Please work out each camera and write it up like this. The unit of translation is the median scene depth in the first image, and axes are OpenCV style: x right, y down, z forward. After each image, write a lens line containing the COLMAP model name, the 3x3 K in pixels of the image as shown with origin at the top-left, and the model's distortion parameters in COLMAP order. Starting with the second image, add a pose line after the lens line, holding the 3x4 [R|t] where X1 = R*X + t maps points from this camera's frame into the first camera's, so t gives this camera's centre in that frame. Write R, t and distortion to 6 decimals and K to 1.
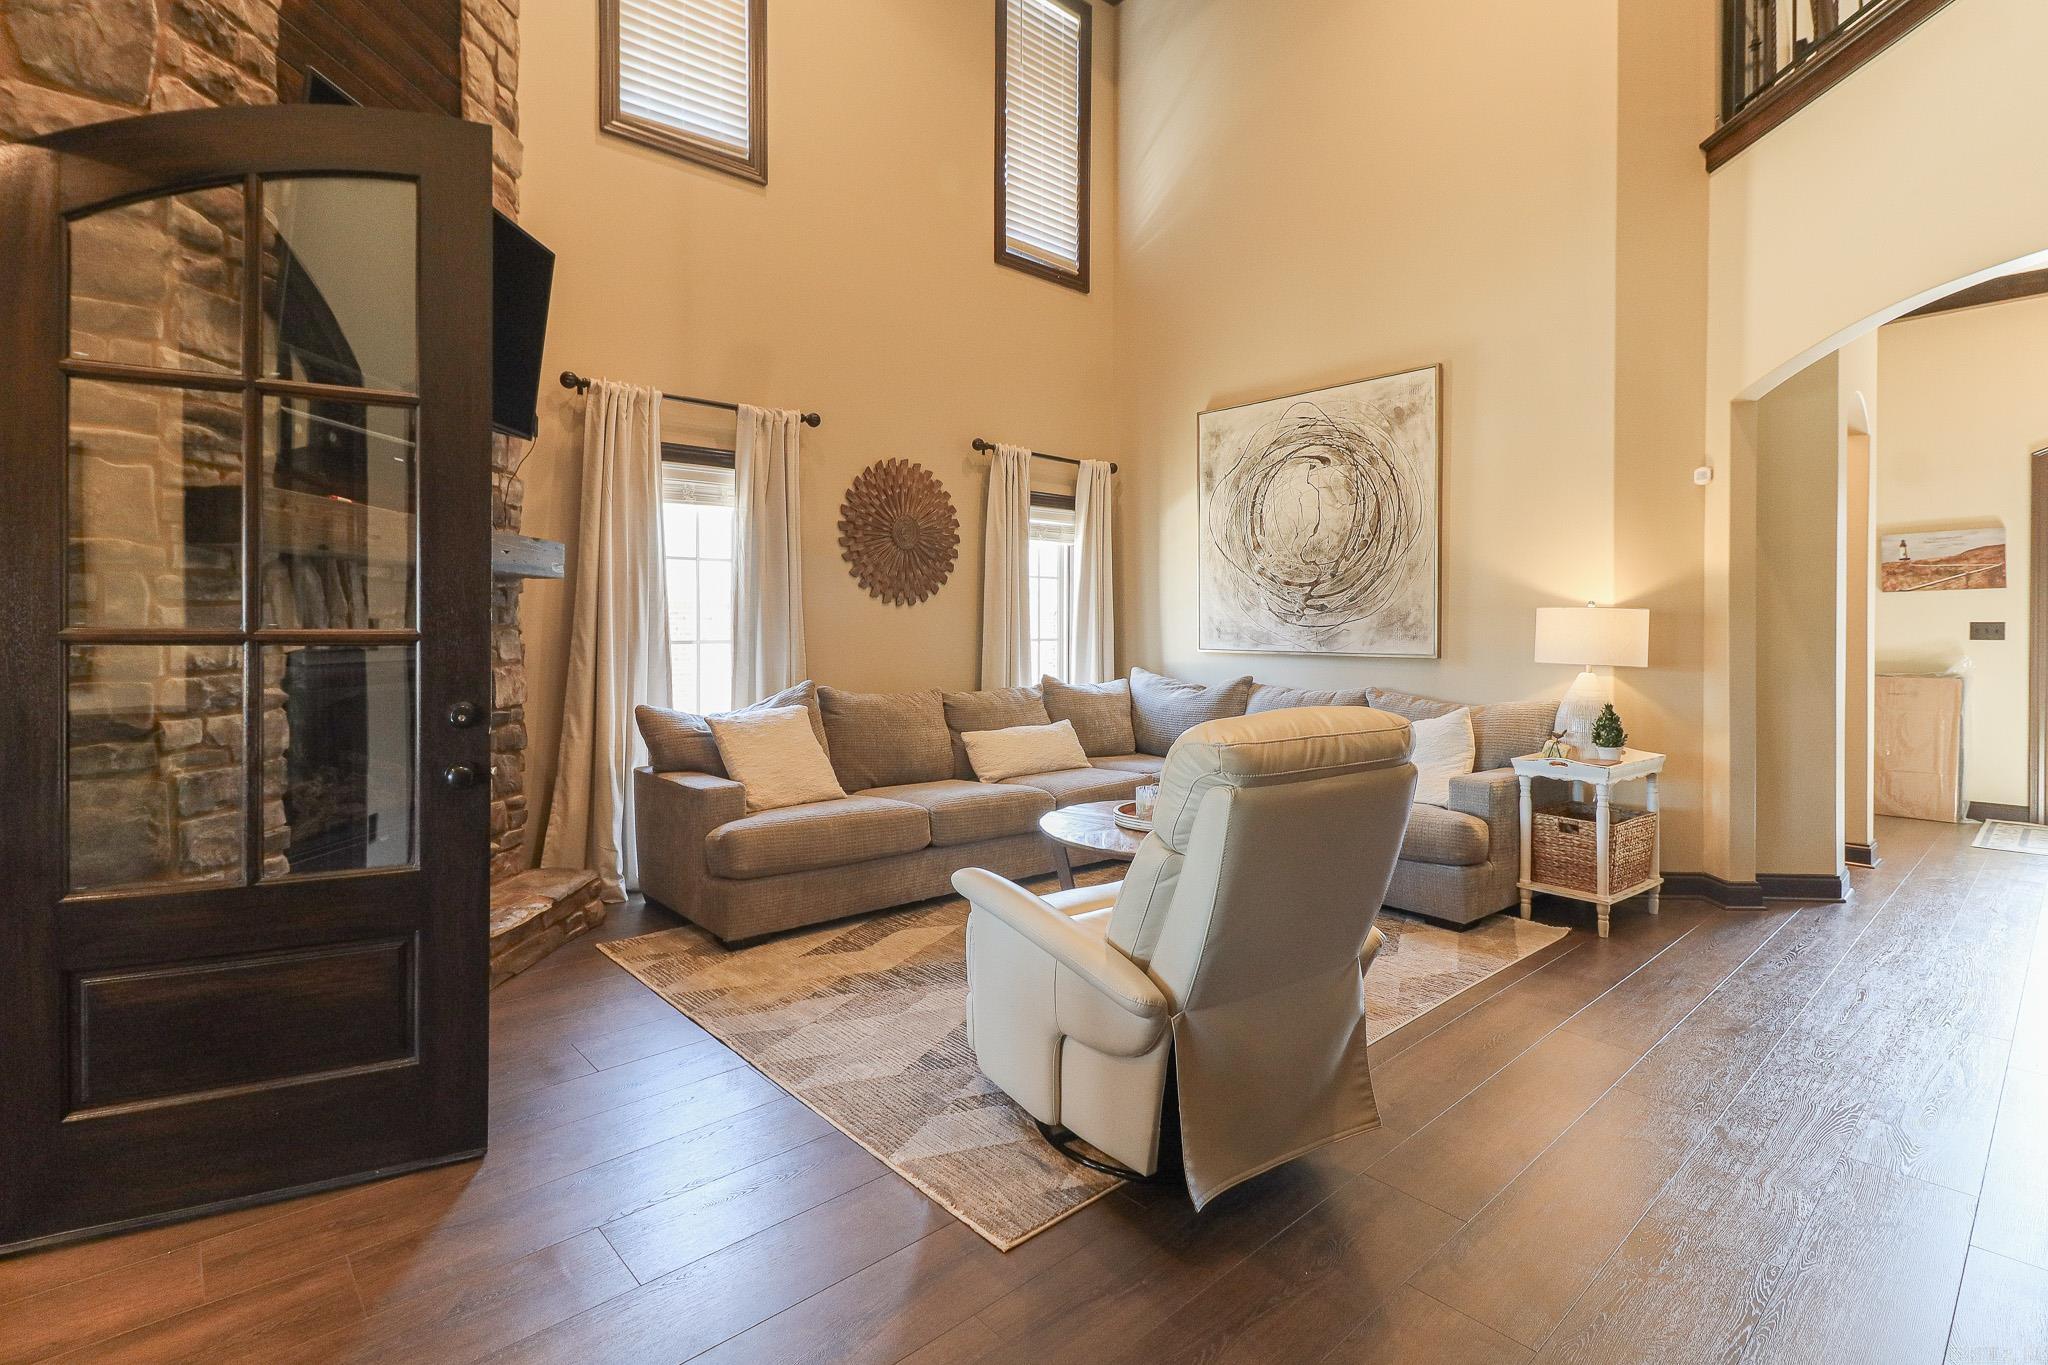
lens RADIAL K [[951.0, 0, 1007.4], [0, 951.0, 634.2], [0, 0, 1]] dist [0.002244, 0.000332]
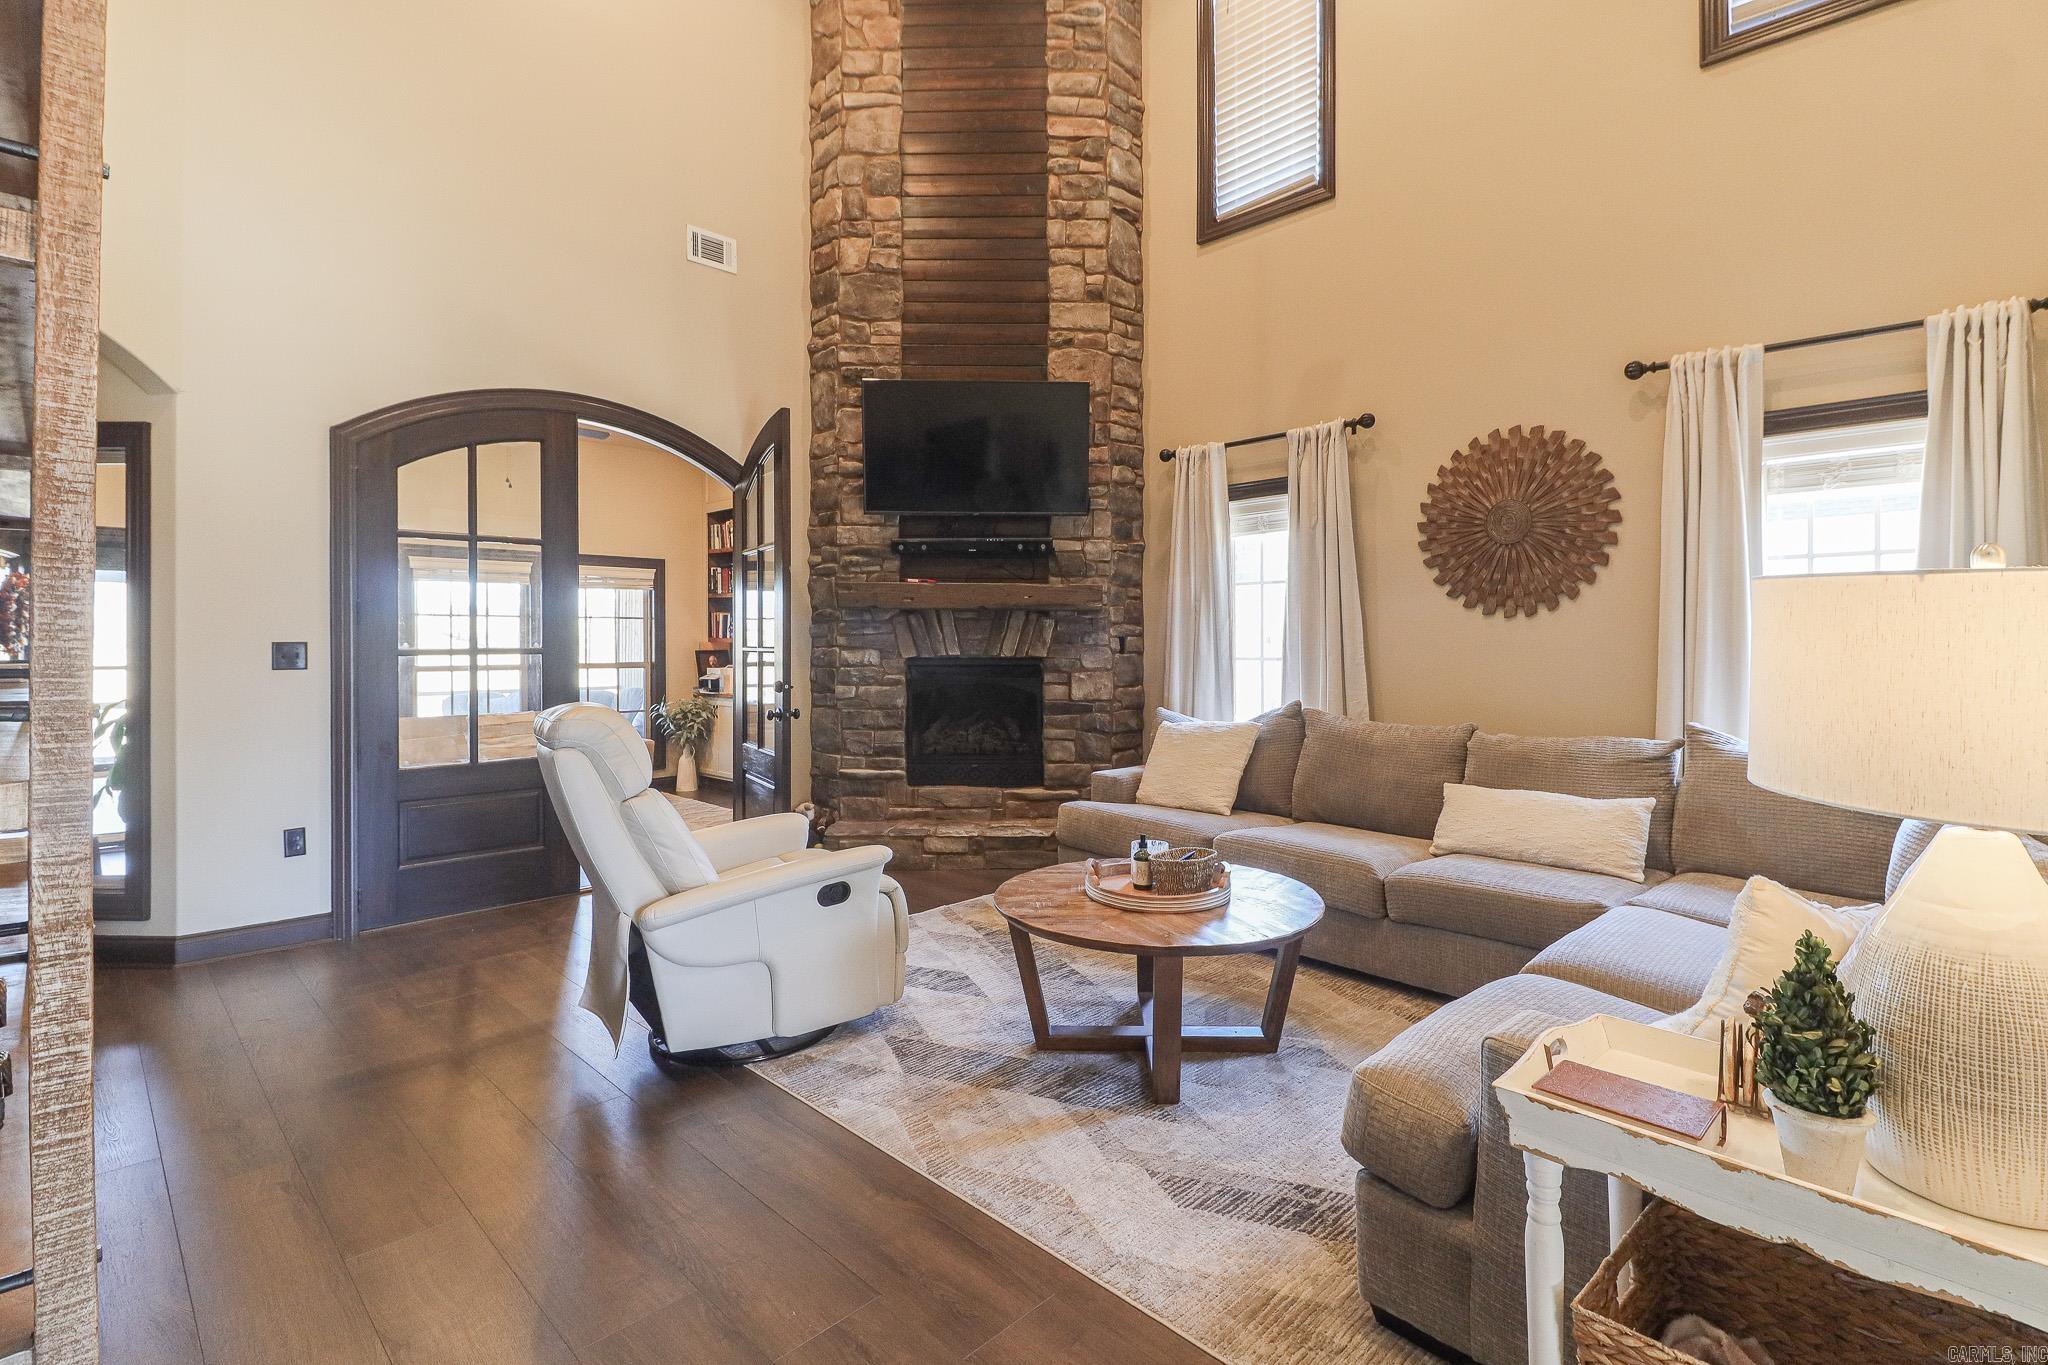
lens RADIAL K [[951.0, 0, 1007.4], [0, 951.0, 634.2], [0, 0, 1]] dist [0.002244, 0.000332]
pose [[0.056318, -0.009907, -0.998364, 0.663603], [-0.005481, 0.999933, -0.010232, -0.005977], [0.998398, 0.006048, 0.056260, 0.570099]]
